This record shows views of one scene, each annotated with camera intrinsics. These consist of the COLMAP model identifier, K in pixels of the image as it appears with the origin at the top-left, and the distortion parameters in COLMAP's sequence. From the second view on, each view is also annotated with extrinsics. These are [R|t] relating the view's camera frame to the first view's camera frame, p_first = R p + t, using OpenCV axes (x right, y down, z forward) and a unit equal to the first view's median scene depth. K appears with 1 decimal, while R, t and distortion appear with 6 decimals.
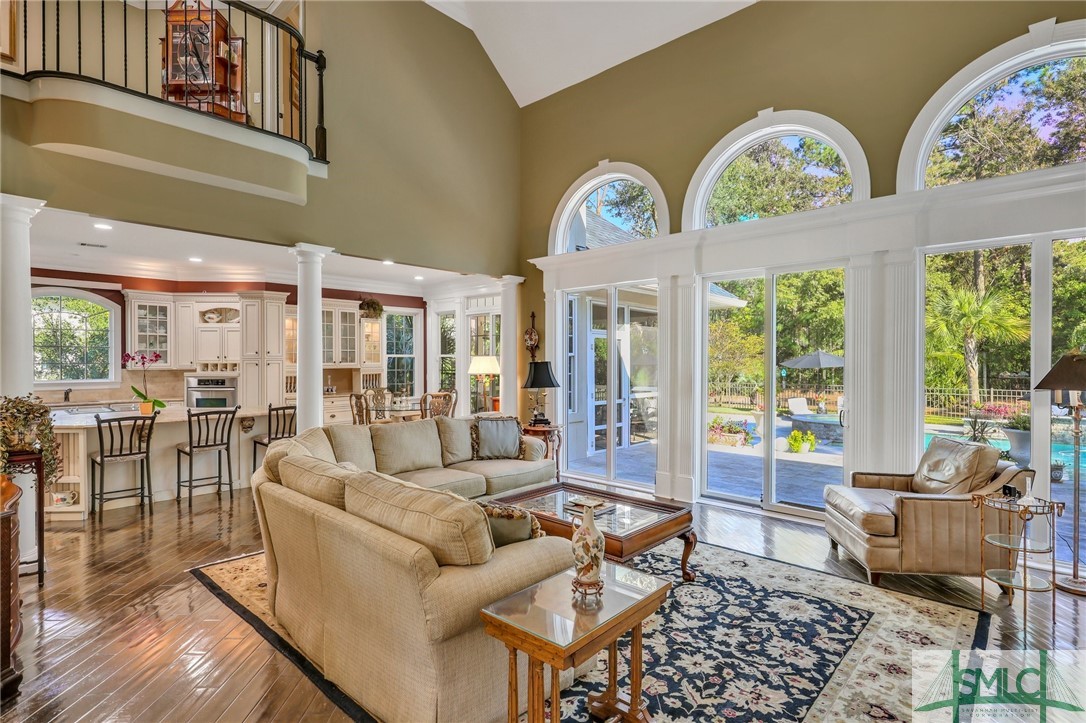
lens RADIAL K [[528.8, 0, 539.5], [0, 528.8, 358.9], [0, 0, 1]] dist [-0.008969, 0.001975]
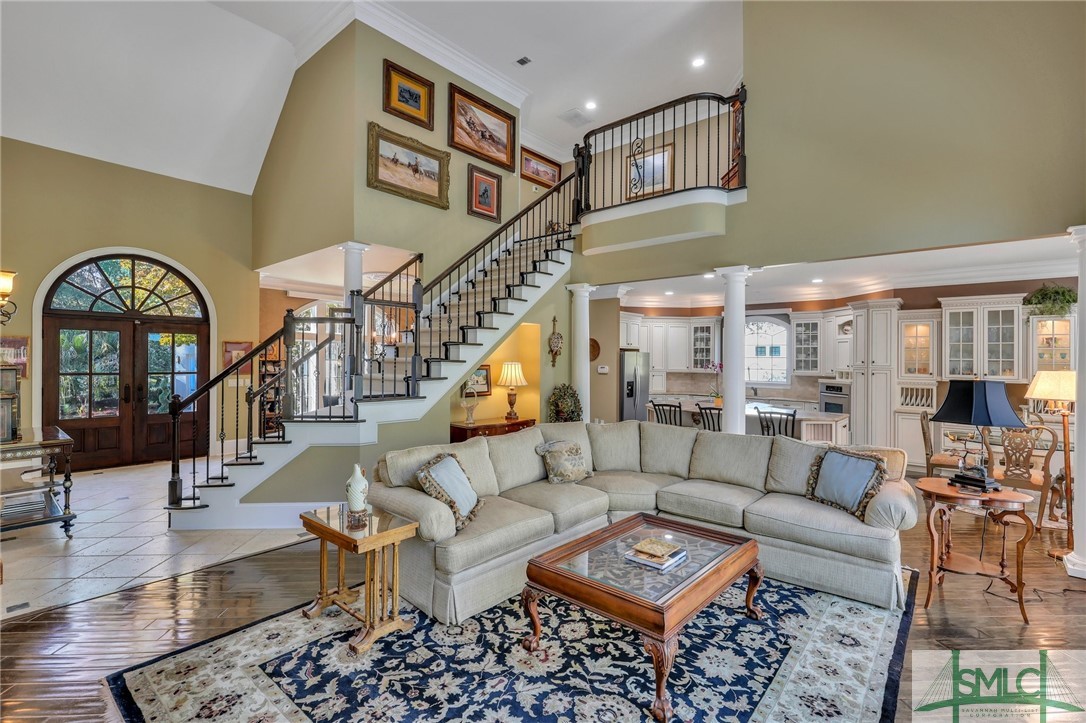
lens RADIAL K [[495.4, 0, 554.5], [0, 495.4, 359.4], [0, 0, 1]] dist [-0.001521, -0.000429]
pose [[0.051668, -0.001334, -0.998663, 0.502206], [-0.011884, 0.999927, -0.001951, -0.011026], [0.998594, 0.011969, 0.051648, 0.472118]]
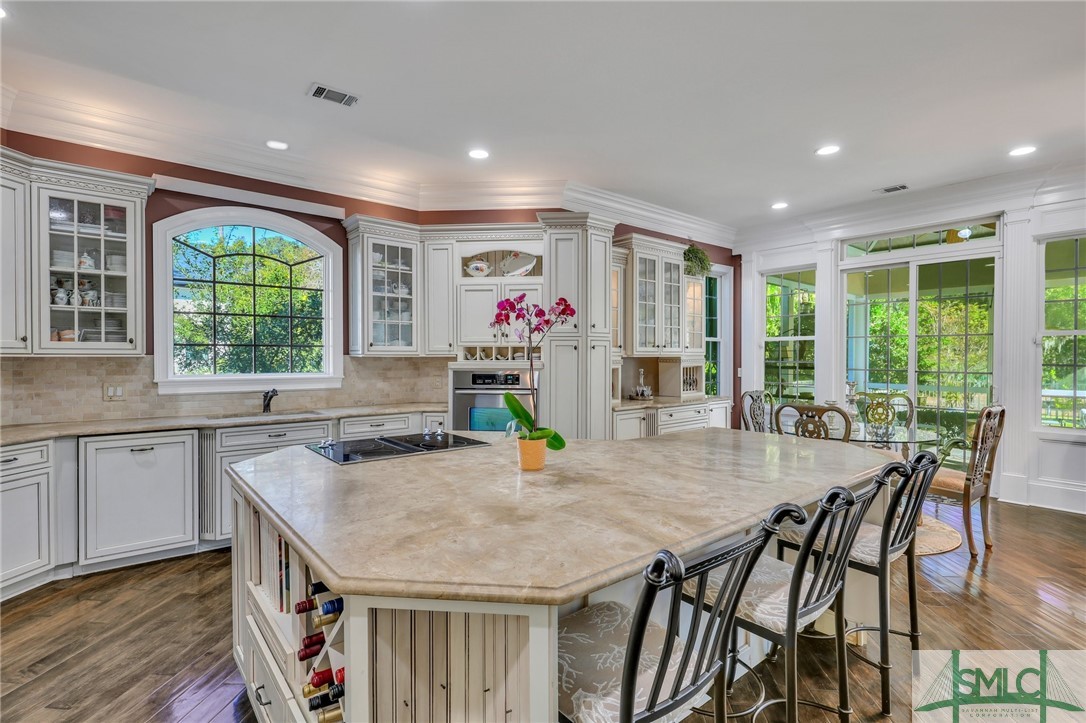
lens RADIAL K [[528.8, 0, 543.0], [0, 528.8, 361.6], [0, 0, 1]] dist [-0.008969, 0.001975]
pose [[0.989861, 0.002487, -0.142019, -0.644850], [-0.000783, 0.999927, 0.012051, 0.024210], [0.142038, -0.011817, 0.989791, 0.592303]]
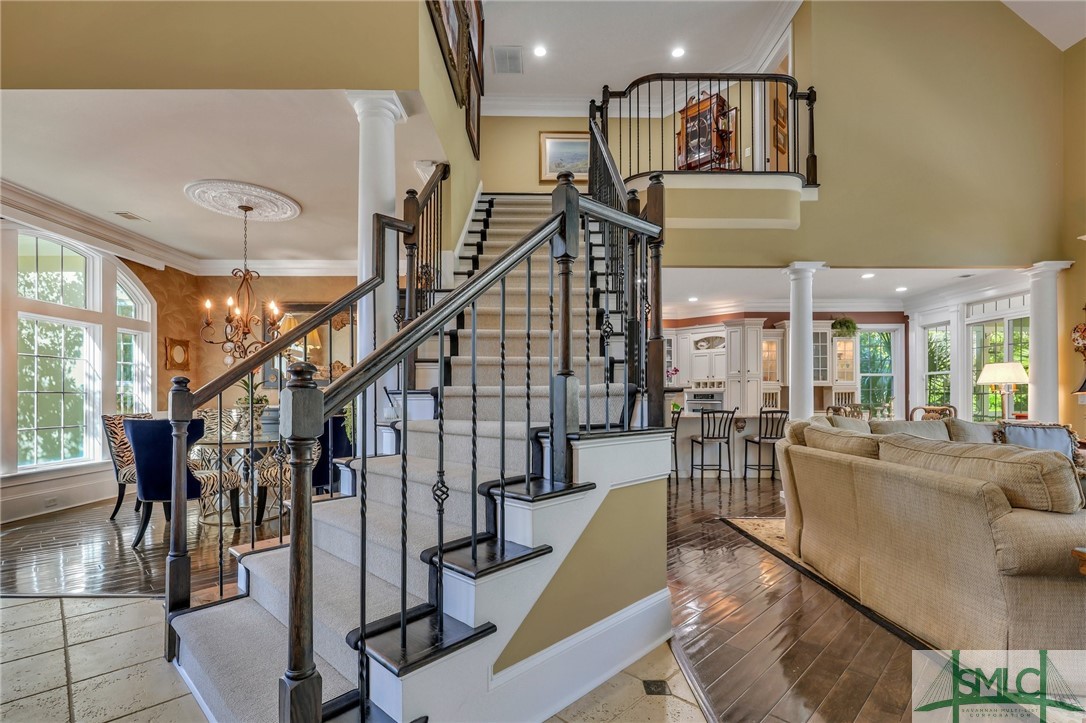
lens RADIAL K [[495.4, 0, 541.4], [0, 495.4, 394.6], [0, 0, 1]] dist [-0.001521, -0.000429]
pose [[0.681684, -0.003544, -0.731638, -0.033526], [0.001957, 0.999994, -0.003020, 0.056092], [0.731644, 0.000627, 0.681687, -0.108449]]
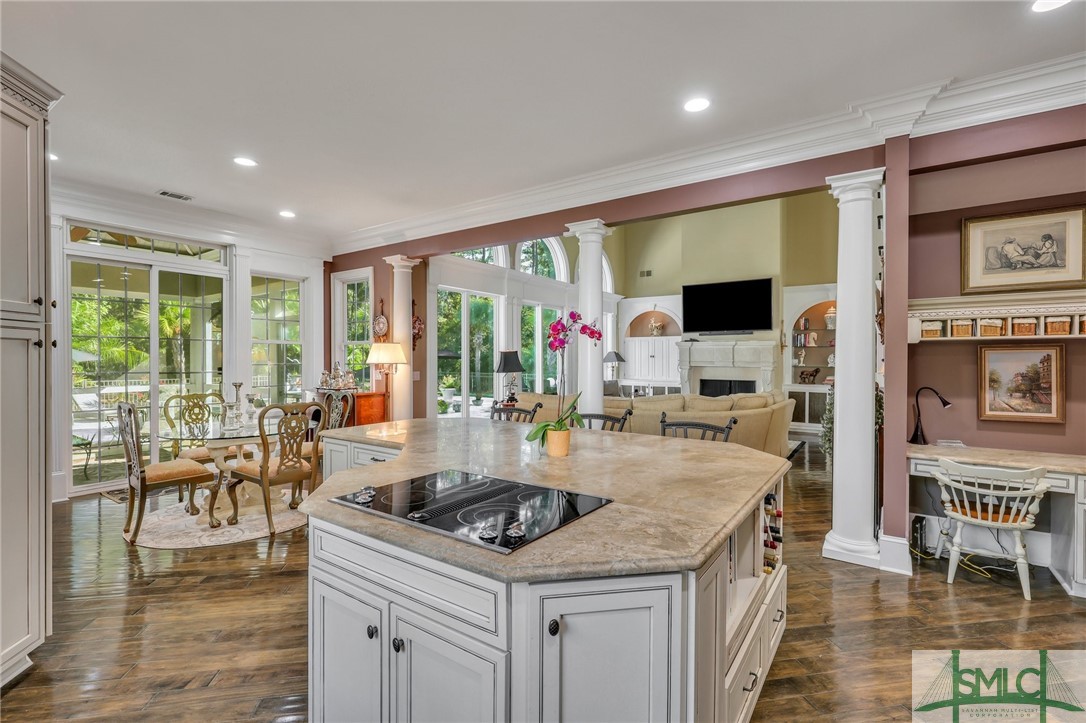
lens RADIAL K [[495.4, 0, 543.9], [0, 495.4, 360.1], [0, 0, 1]] dist [-0.001521, -0.000429]
pose [[-0.140184, -0.001908, 0.990124, -1.091953], [-0.005447, 0.999984, 0.001156, 0.023911], [-0.990111, -0.005231, -0.140192, 1.013216]]
